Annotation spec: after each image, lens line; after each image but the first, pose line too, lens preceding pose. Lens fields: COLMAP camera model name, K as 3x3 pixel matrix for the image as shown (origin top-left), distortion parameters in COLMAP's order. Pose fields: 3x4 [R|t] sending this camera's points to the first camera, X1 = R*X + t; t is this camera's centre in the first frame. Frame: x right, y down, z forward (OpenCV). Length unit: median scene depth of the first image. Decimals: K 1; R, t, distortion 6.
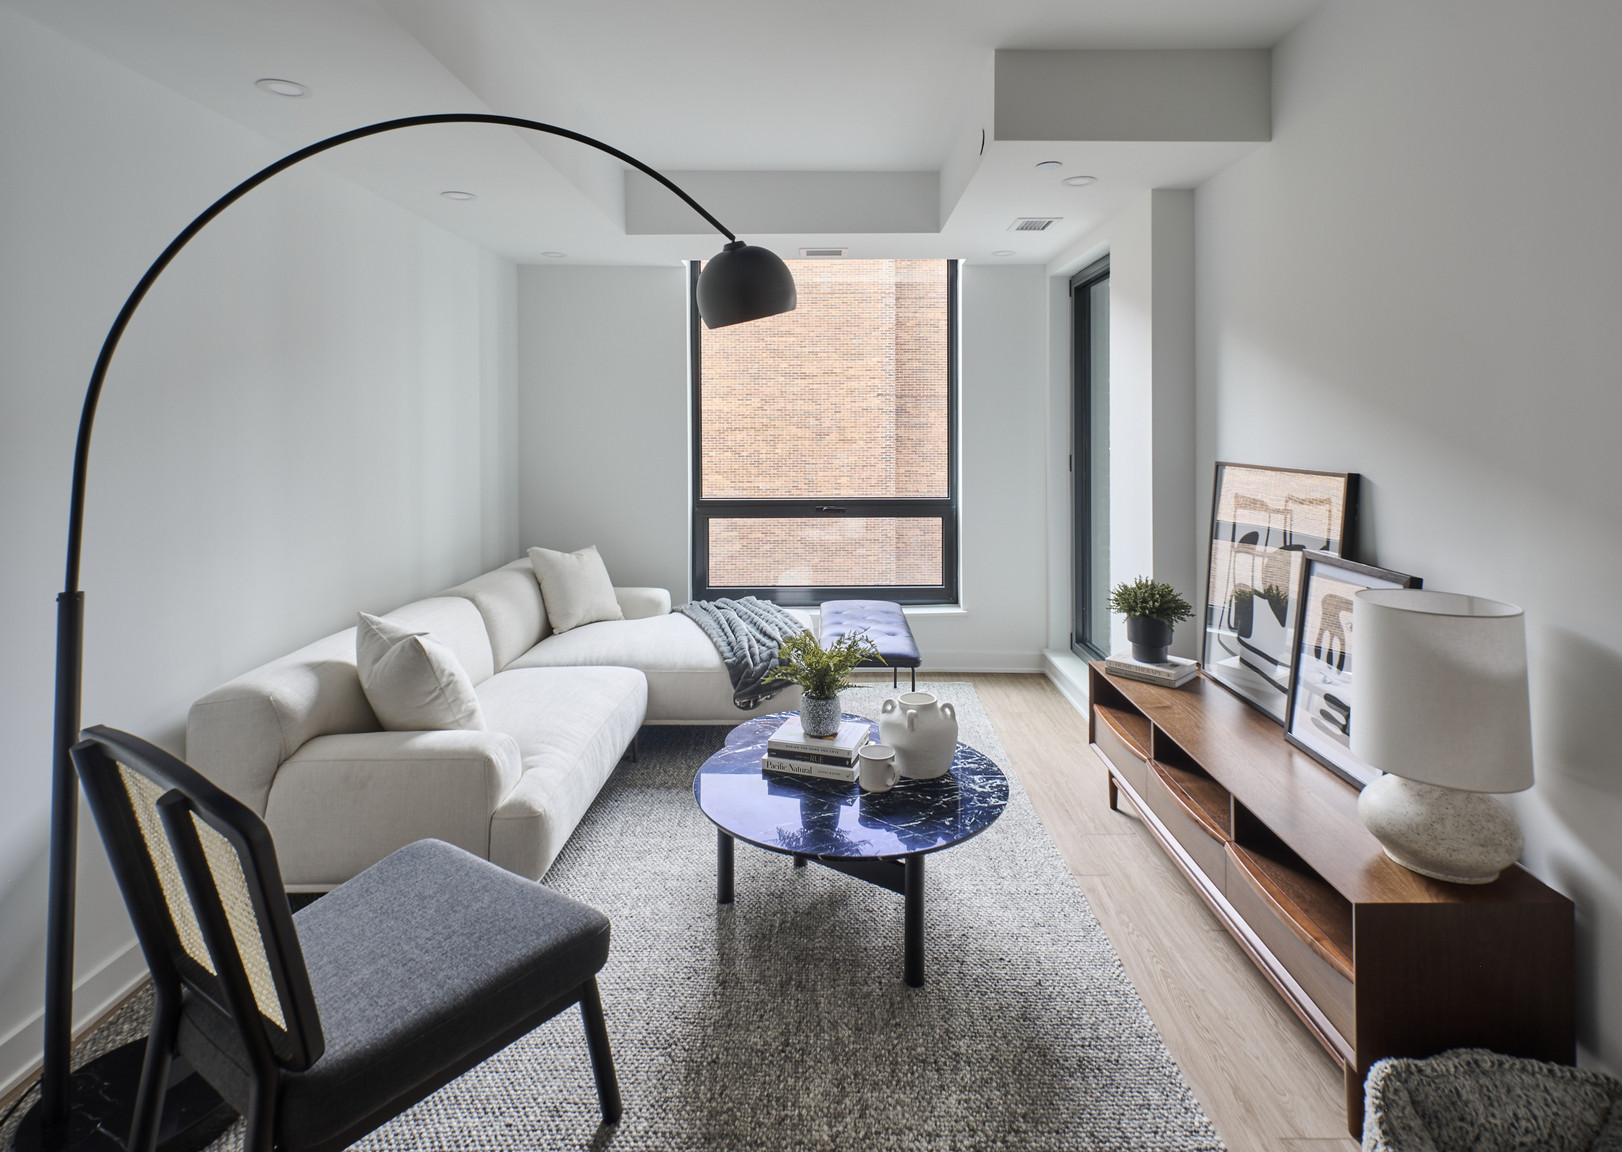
lens RADIAL K [[837.8, 0, 828.8], [0, 837.8, 417.5], [0, 0, 1]] dist [0.016784, -0.000861]
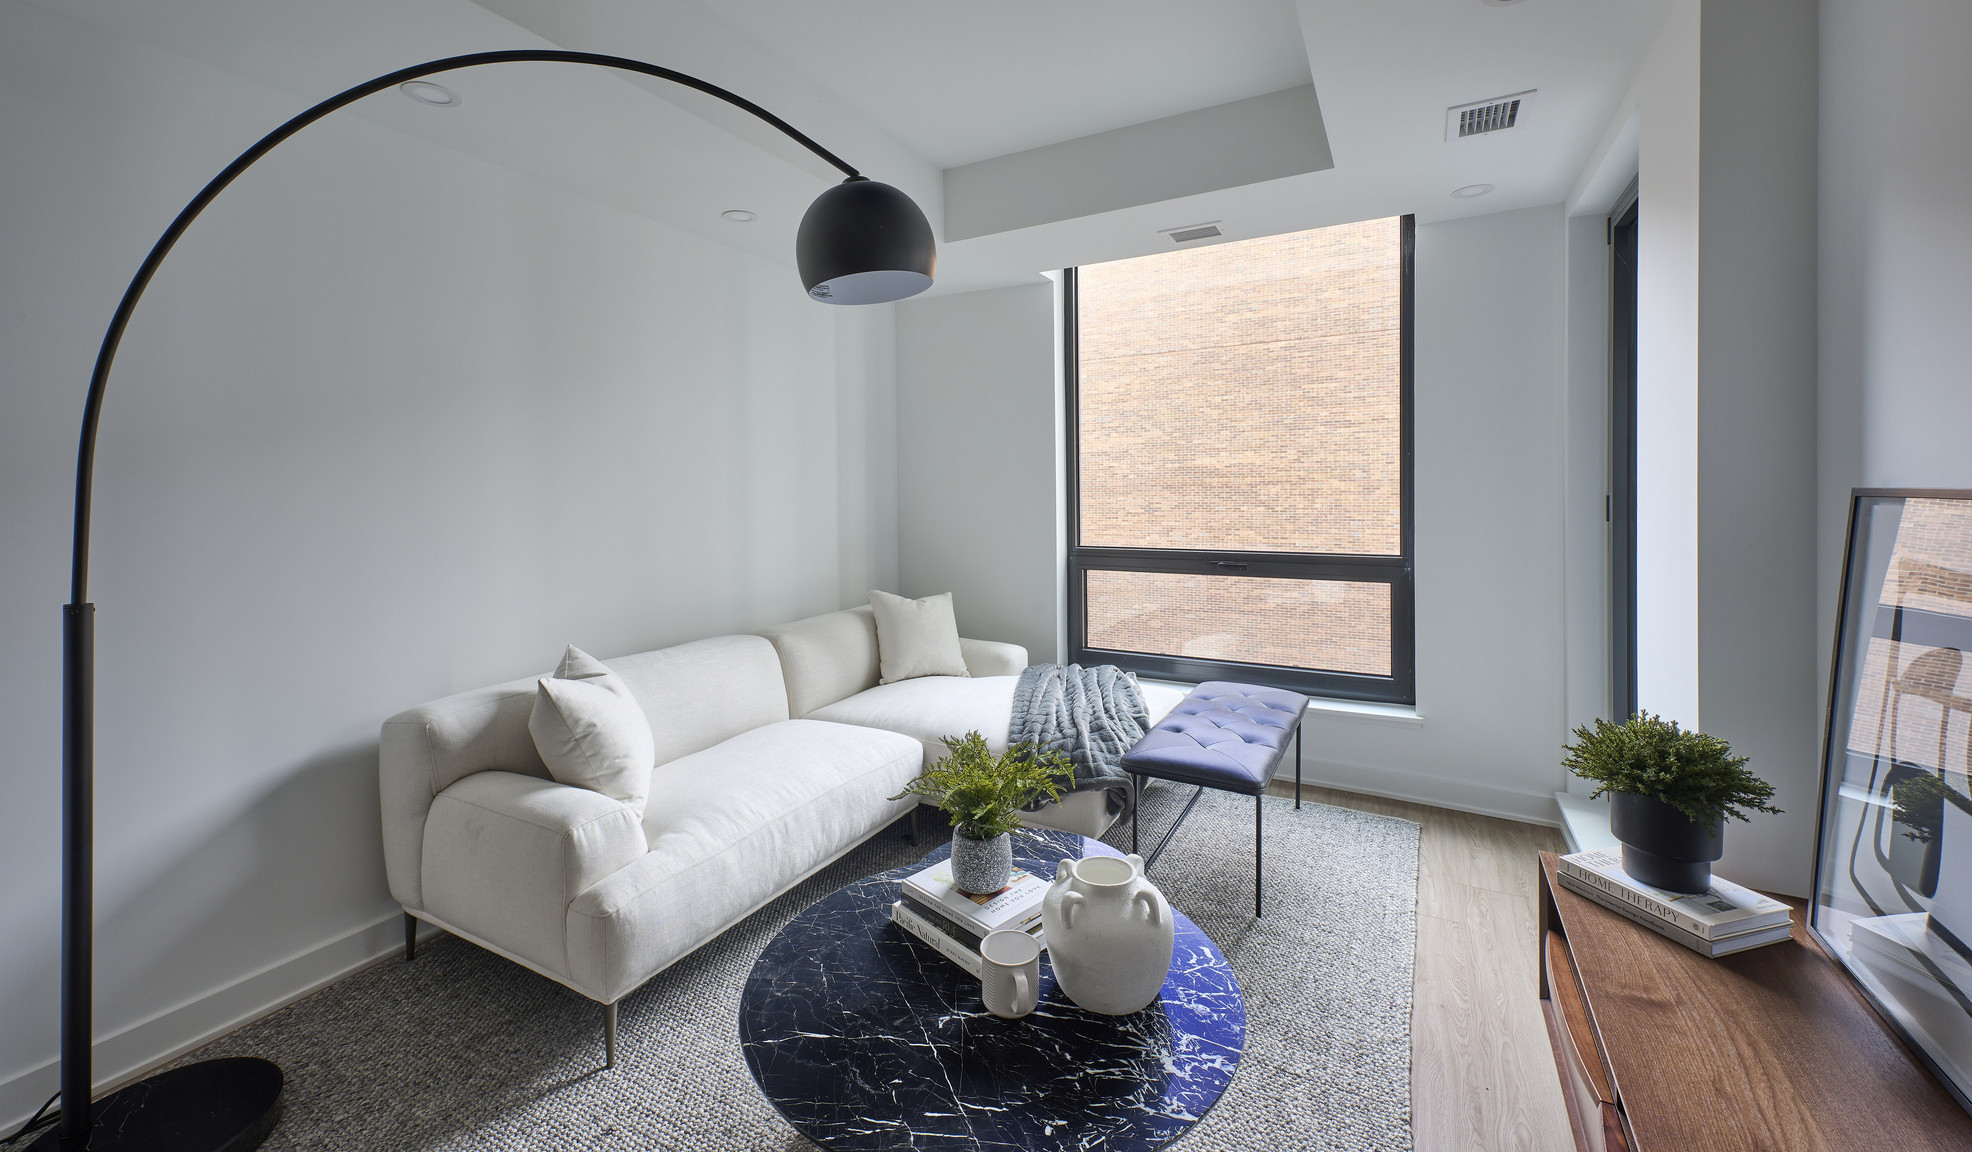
lens RADIAL K [[787.5, 0, 976.2], [0, 787.5, 492.6], [0, 0, 1]] dist [0.012419, -0.001151]
pose [[0.875268, -0.001788, -0.483635, 0.223225], [0.011804, 0.999774, 0.017666, 0.036232], [0.483494, -0.021171, 0.875092, 0.340151]]
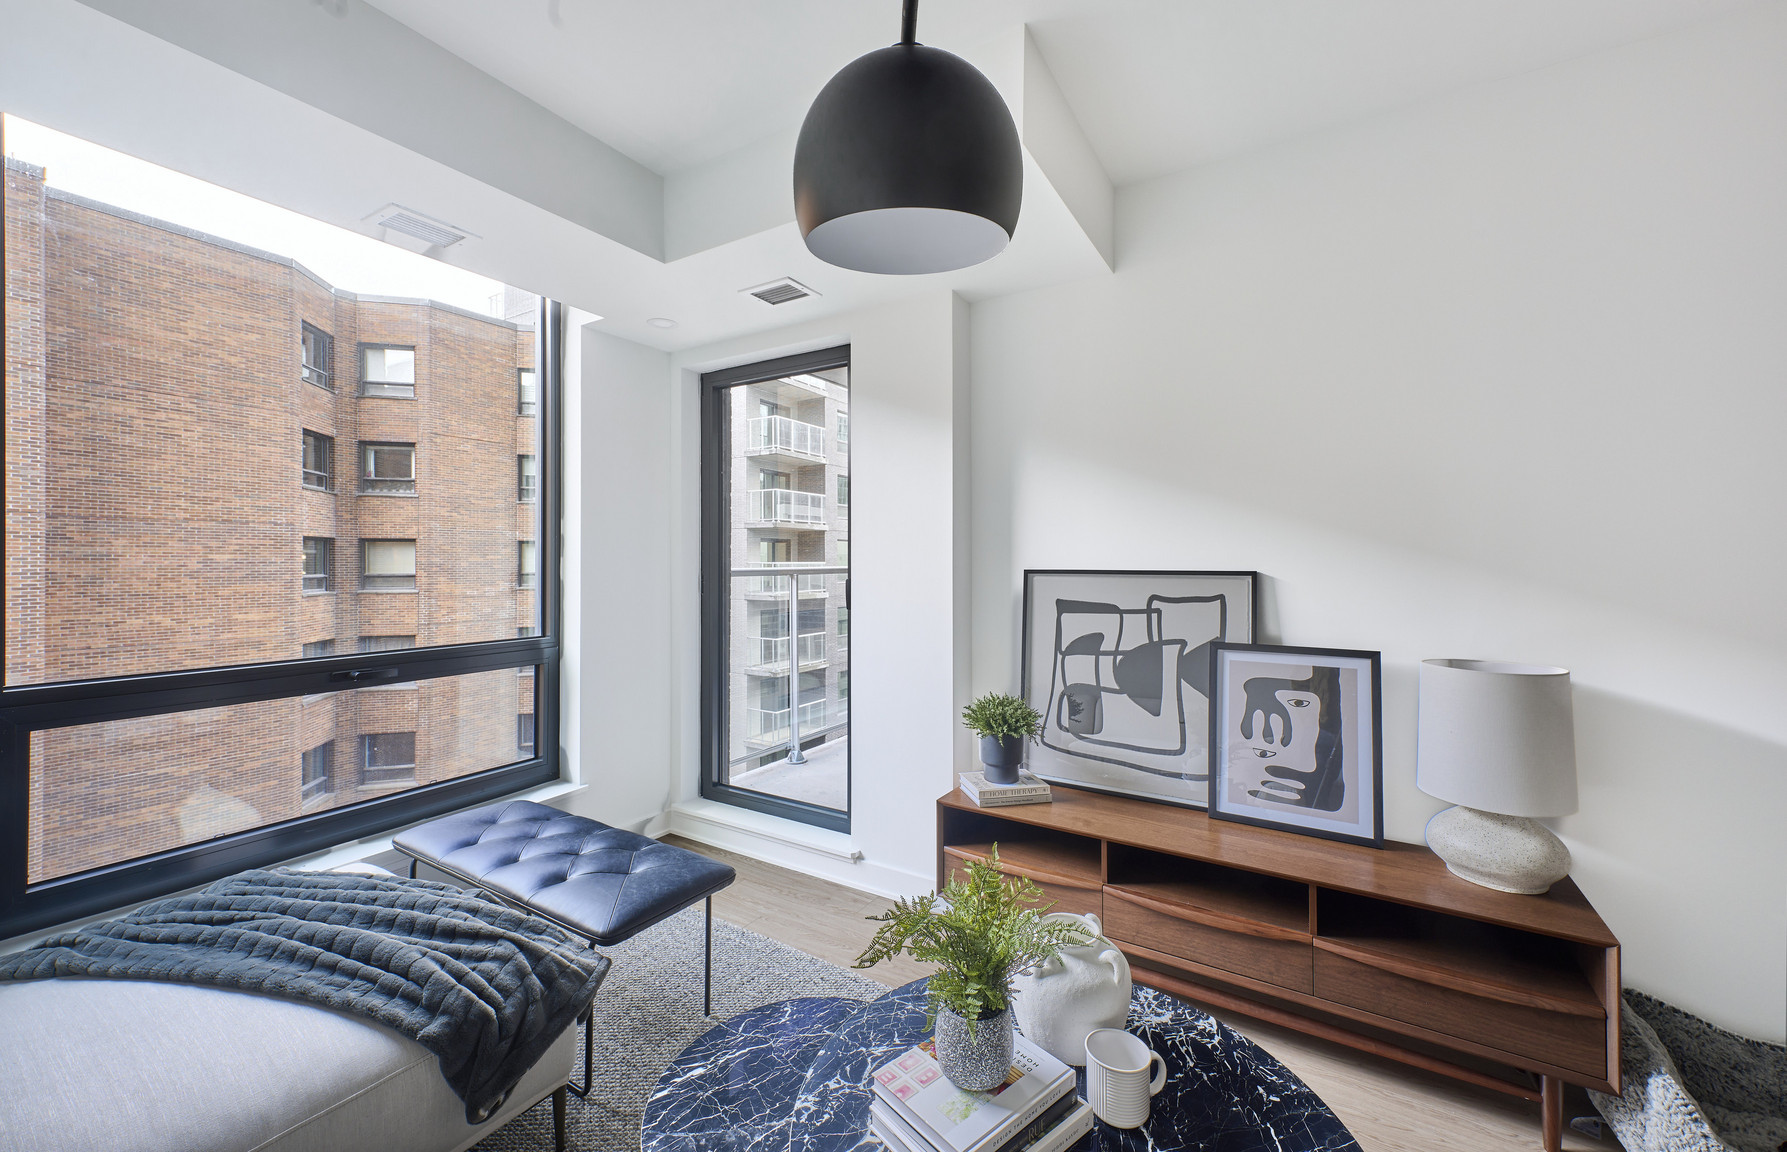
lens RADIAL K [[701.1, 0, 883.9], [0, 701.1, 558.8], [0, 0, 1]] dist [0.010704, -0.001499]
pose [[0.535123, 0.007805, 0.844738, -0.318917], [-0.010453, 0.999942, -0.002618, 0.037883], [-0.844709, -0.007429, 0.535174, 0.614829]]
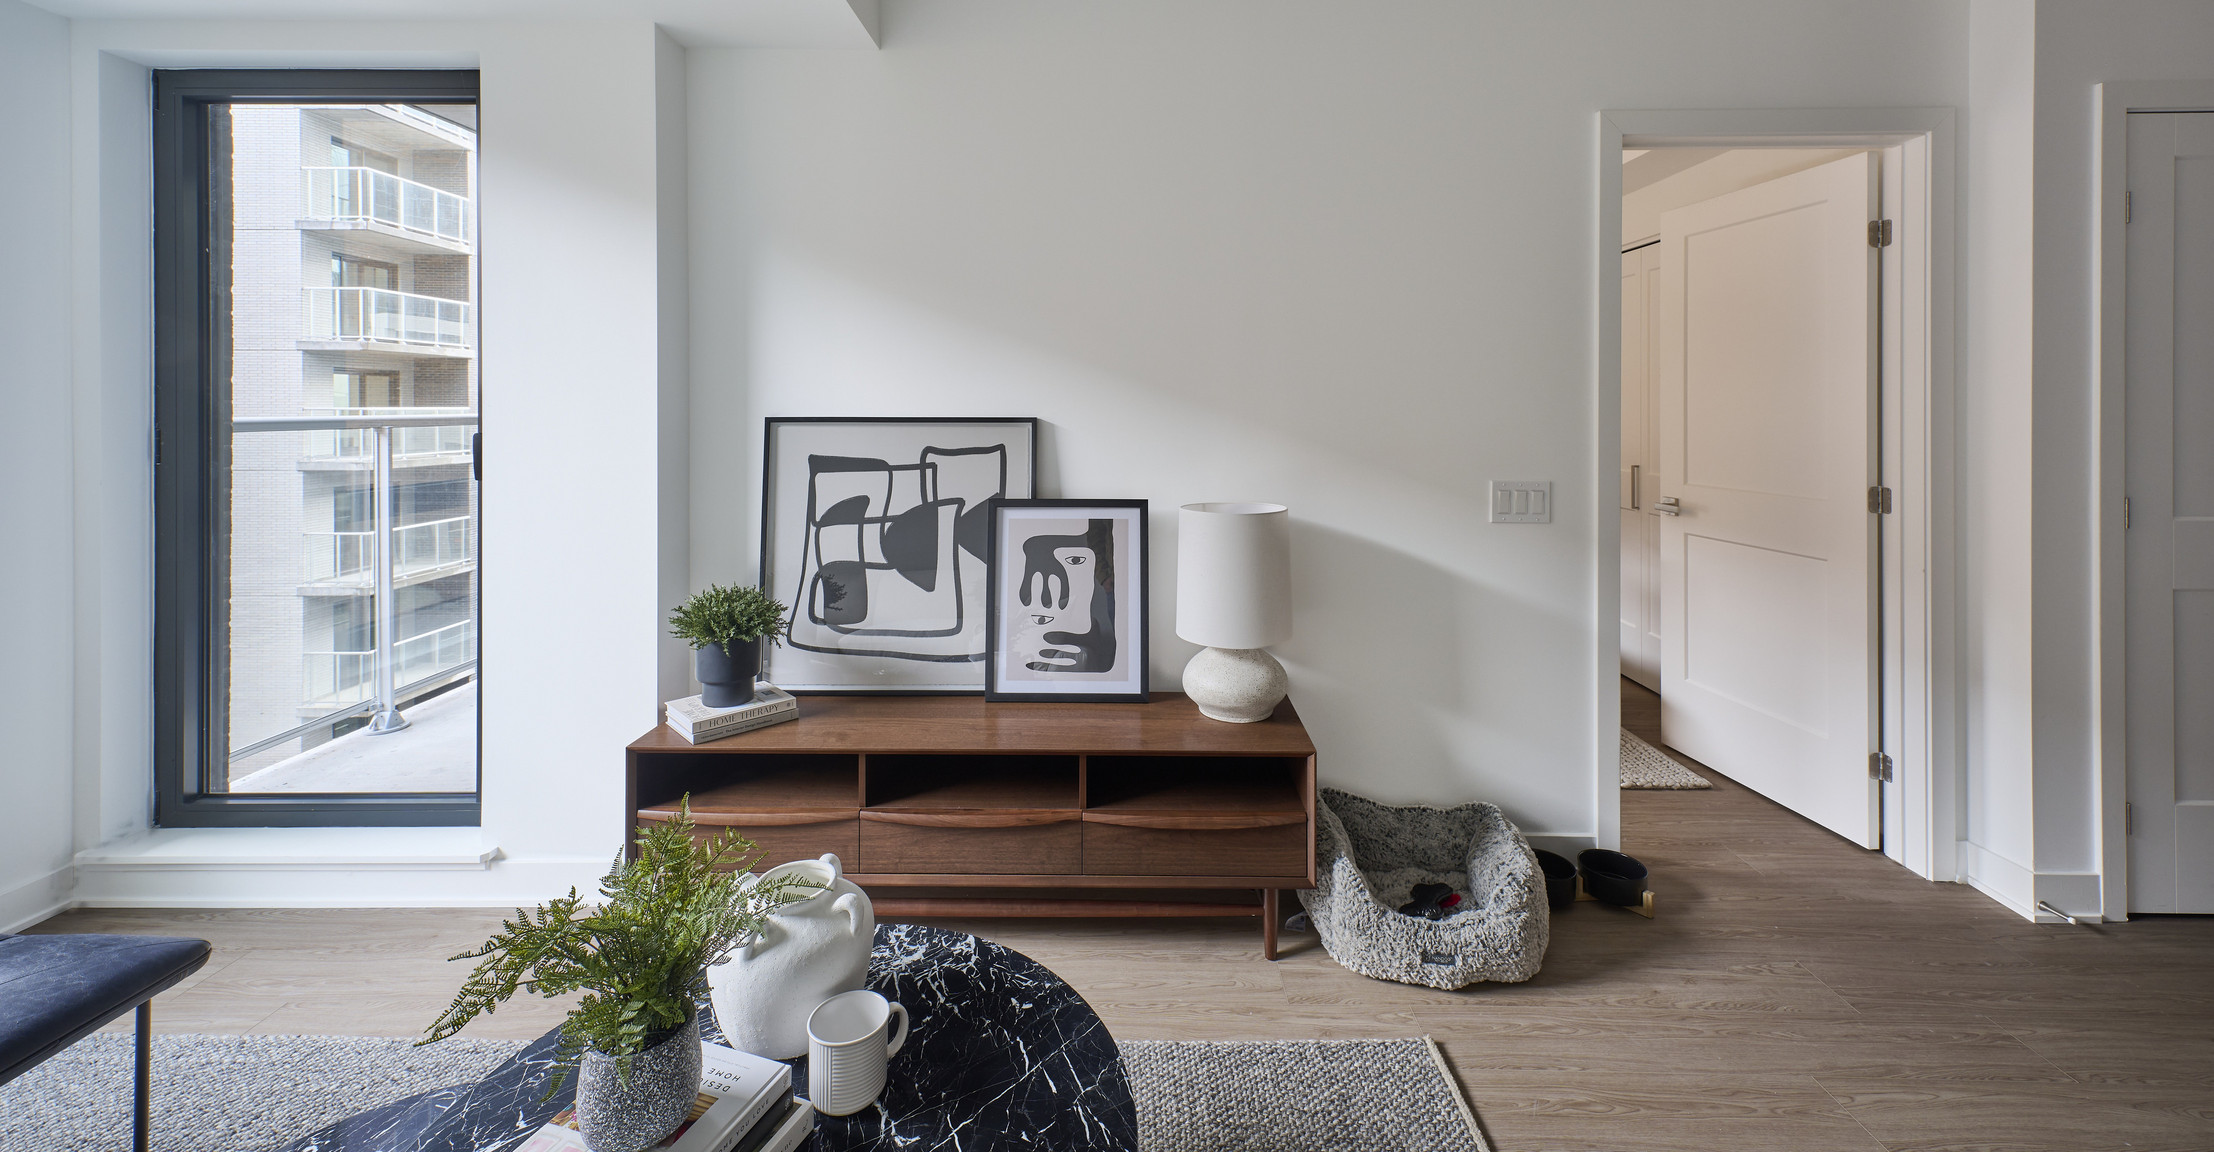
lens RADIAL K [[874.2, 0, 1123.4], [0, 874.2, 406.2], [0, 0, 1]] dist [0.010942, -0.001960]
pose [[0.012616, 0.004969, 0.999908, -0.307635], [-0.009752, 0.999941, -0.004847, 0.037825], [-0.999873, -0.009690, 0.012664, 0.591283]]
